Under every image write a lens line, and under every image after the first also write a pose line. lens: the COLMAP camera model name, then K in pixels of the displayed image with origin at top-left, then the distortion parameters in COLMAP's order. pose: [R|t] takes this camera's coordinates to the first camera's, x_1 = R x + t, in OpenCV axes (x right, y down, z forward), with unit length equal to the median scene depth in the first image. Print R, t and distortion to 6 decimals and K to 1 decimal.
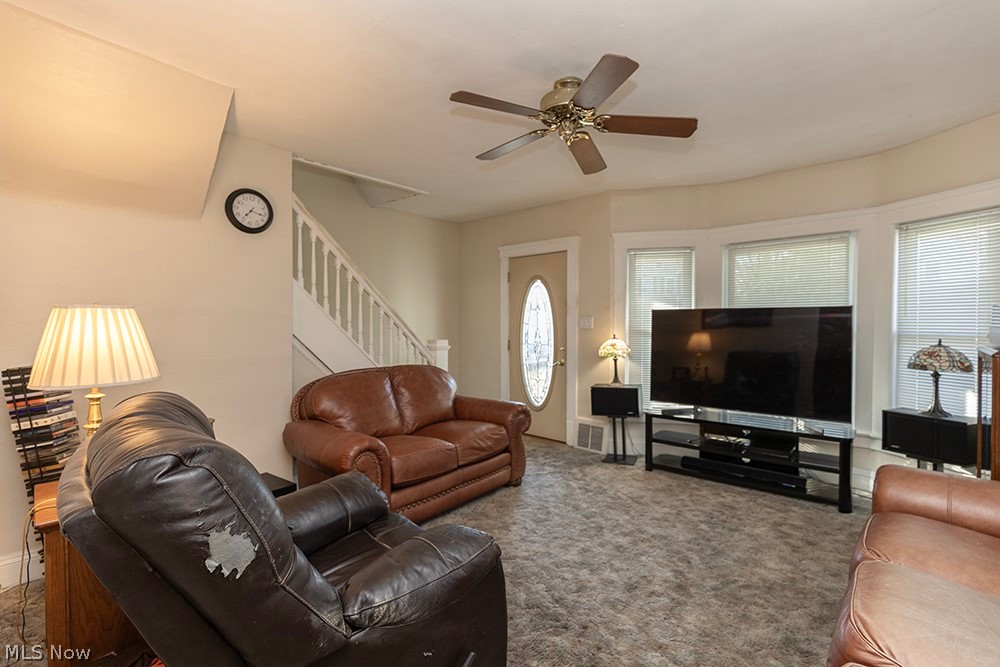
lens RADIAL K [[446.8, 0, 504.1], [0, 446.8, 330.6], [0, 0, 1]] dist [0.004741, -0.001836]
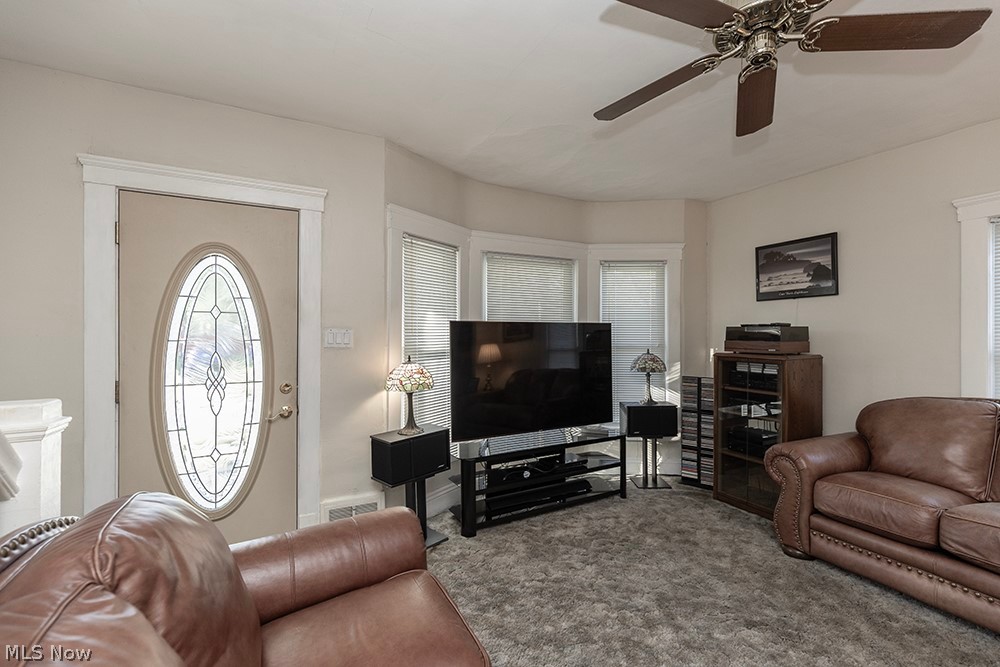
lens RADIAL K [[446.8, 0, 505.5], [0, 446.8, 340.4], [0, 0, 1]] dist [0.004741, -0.001836]
pose [[0.343164, -0.011802, 0.939201, -0.394703], [0.019561, 0.999794, 0.005416, -0.019224], [-0.939072, 0.016514, 0.343325, 0.761651]]
